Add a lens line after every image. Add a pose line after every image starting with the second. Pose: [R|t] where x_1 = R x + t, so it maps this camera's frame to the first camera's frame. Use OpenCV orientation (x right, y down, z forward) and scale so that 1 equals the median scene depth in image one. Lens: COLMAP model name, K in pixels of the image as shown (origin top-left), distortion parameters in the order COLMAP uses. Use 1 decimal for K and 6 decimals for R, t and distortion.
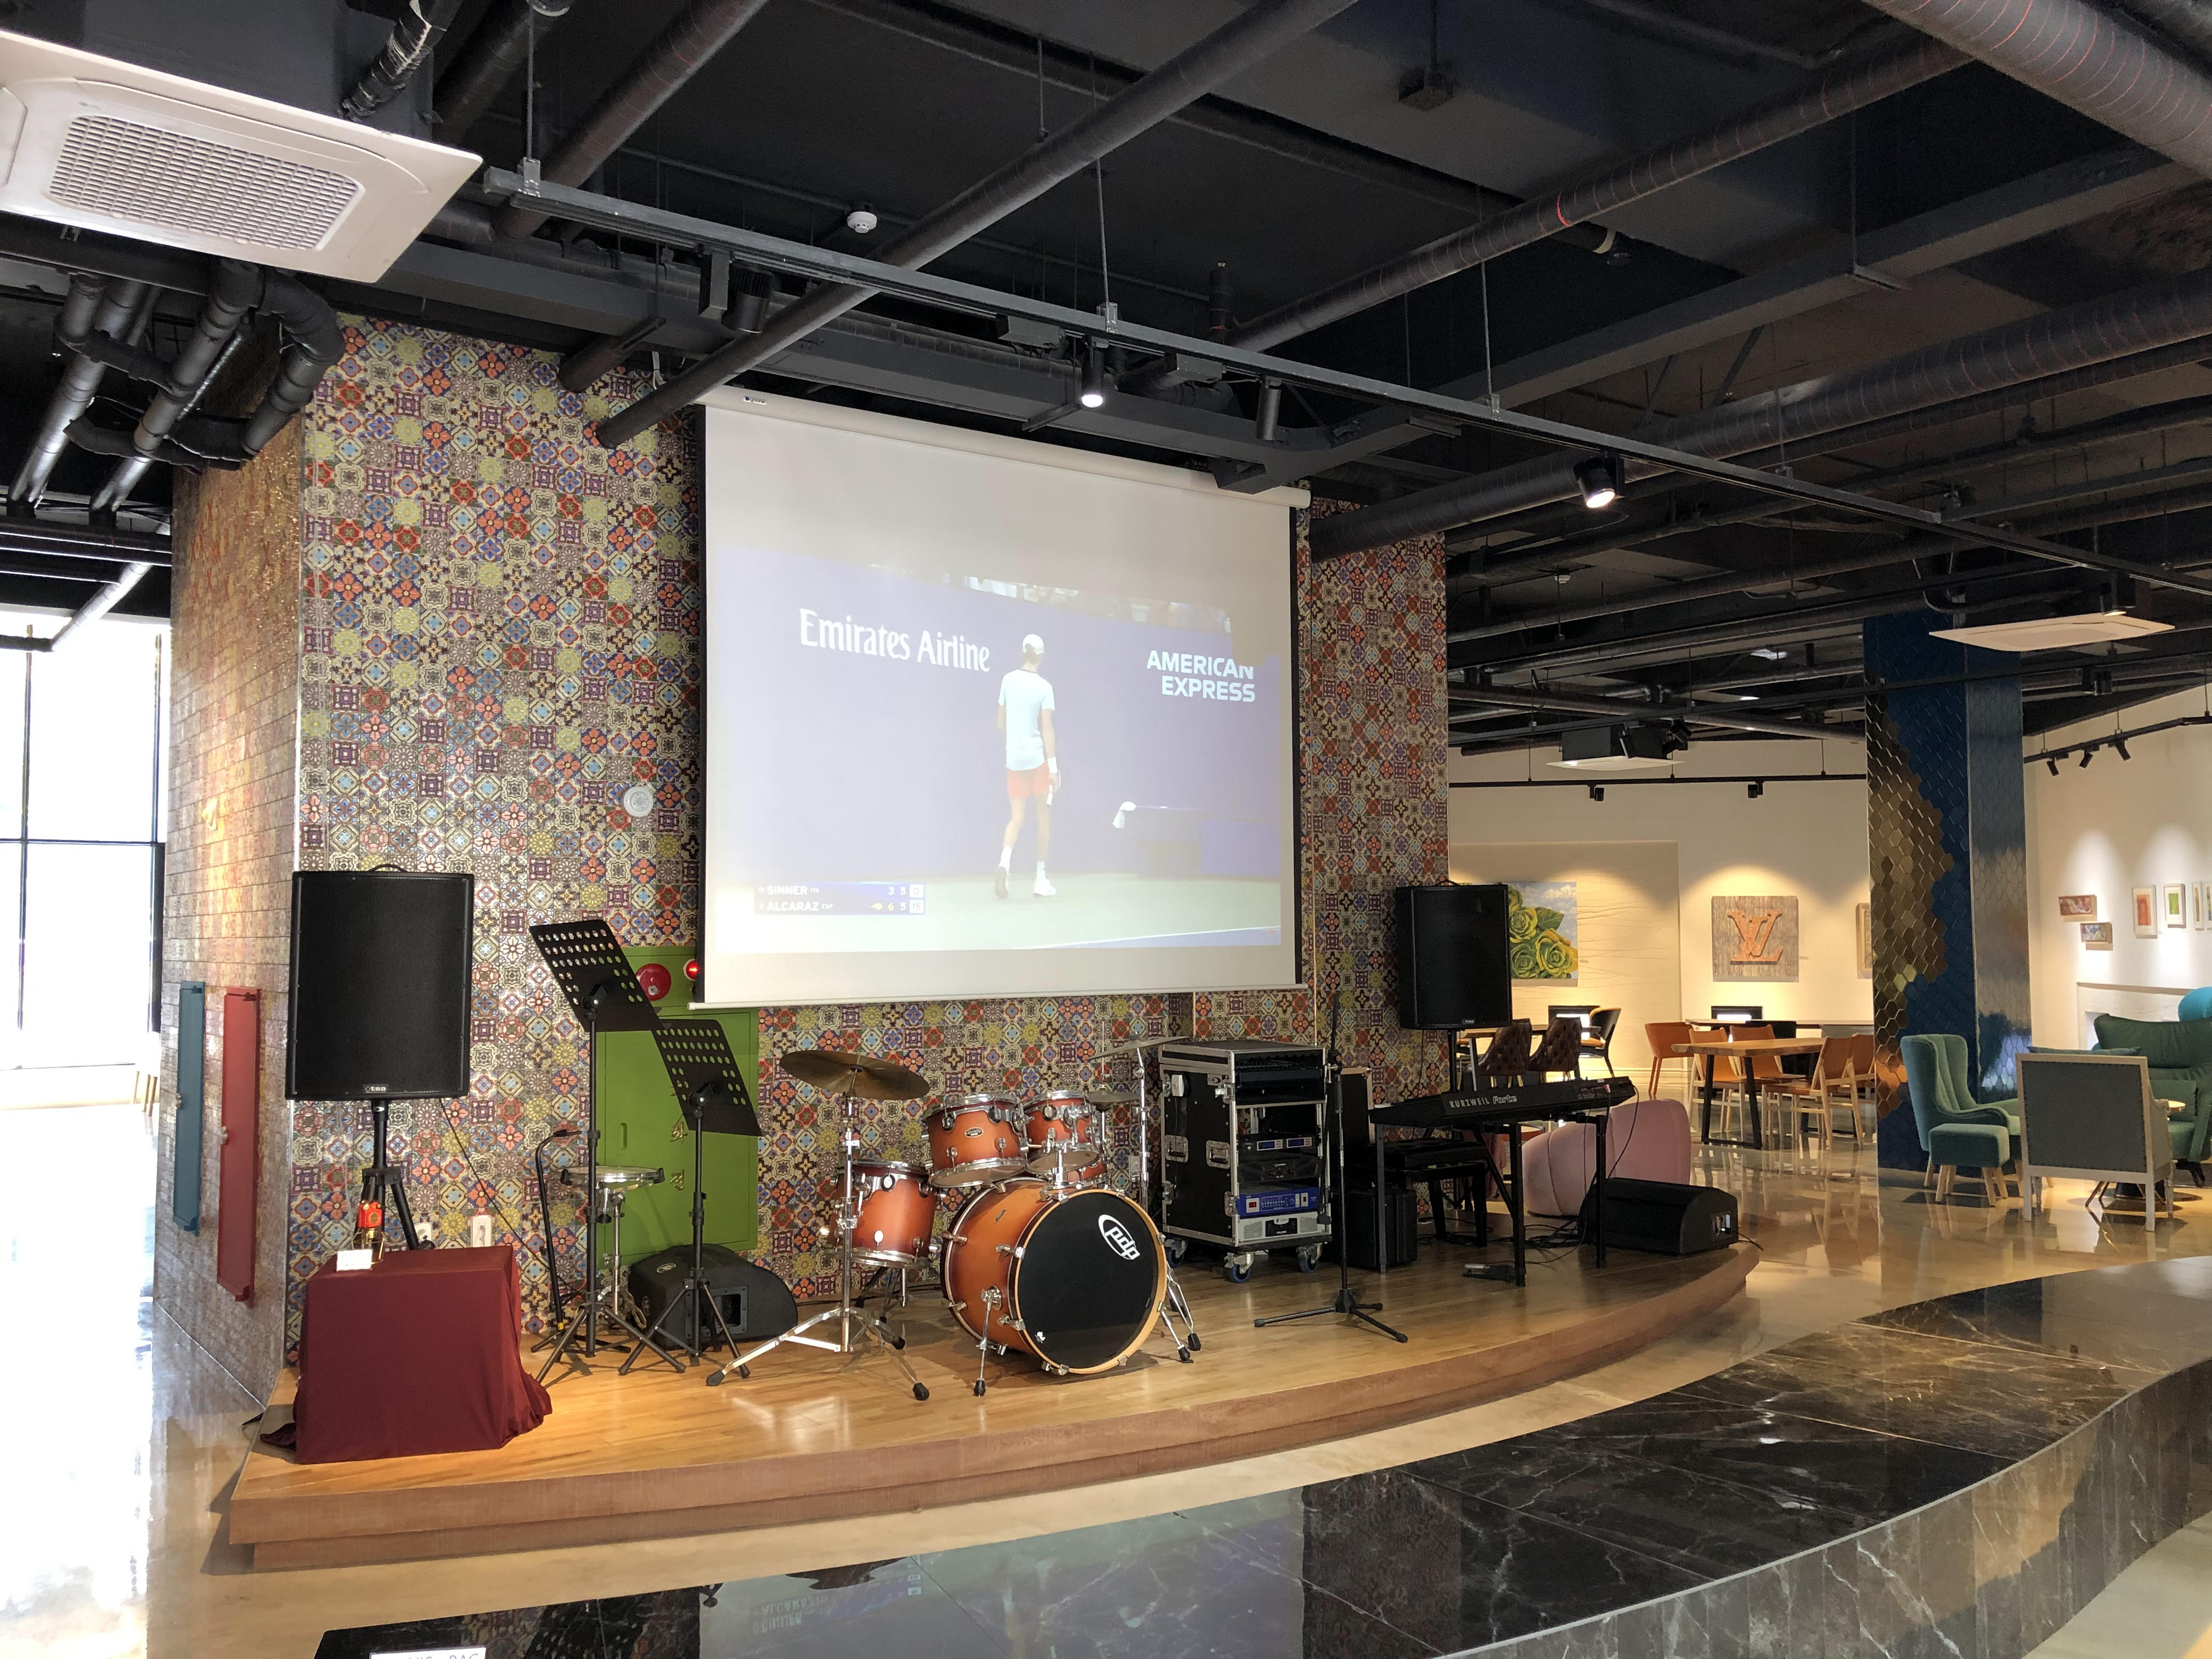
lens RADIAL K [[1818.9, 0, 1104.2], [0, 1818.9, 828.5], [0, 0, 1]] dist [0.035351, -0.012391]
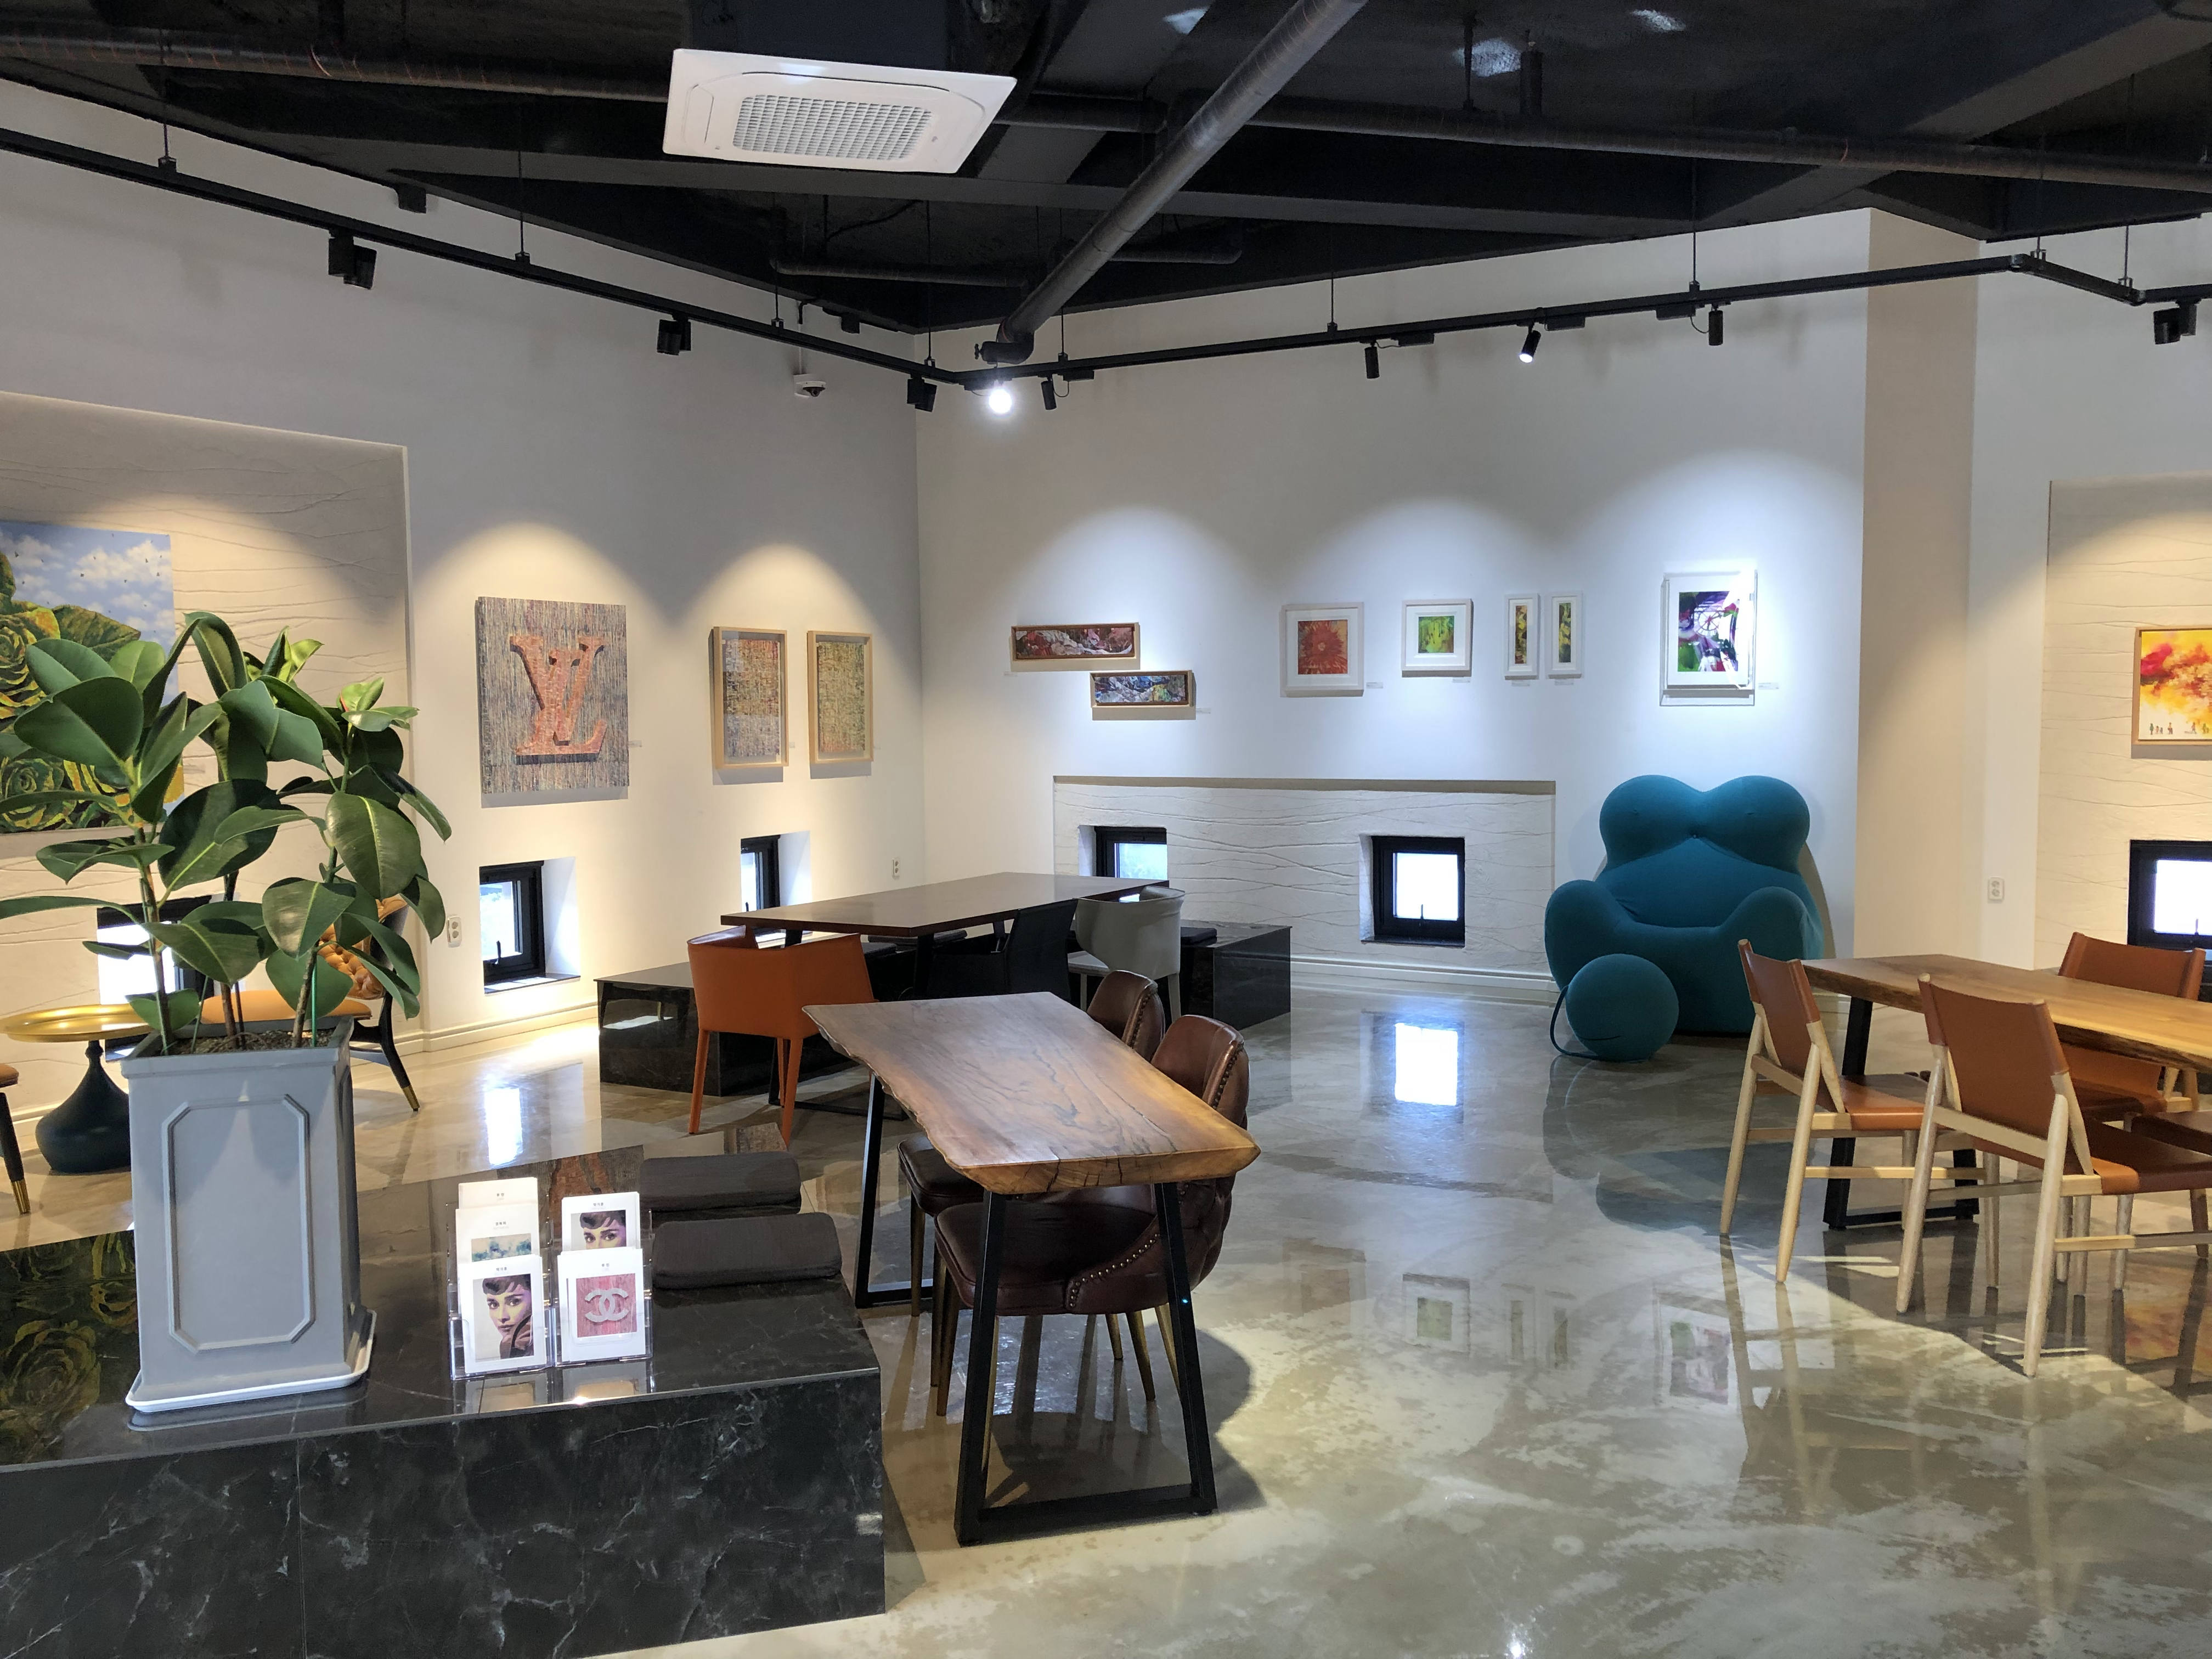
lens RADIAL K [[1818.9, 0, 1092.3], [0, 1818.9, 833.0], [0, 0, 1]] dist [0.035351, -0.012391]
pose [[0.372259, -0.066006, 0.925779, 0.004957], [-0.047943, 0.994769, 0.090202, 0.046777], [-0.926890, -0.077963, 0.367147, 0.735274]]
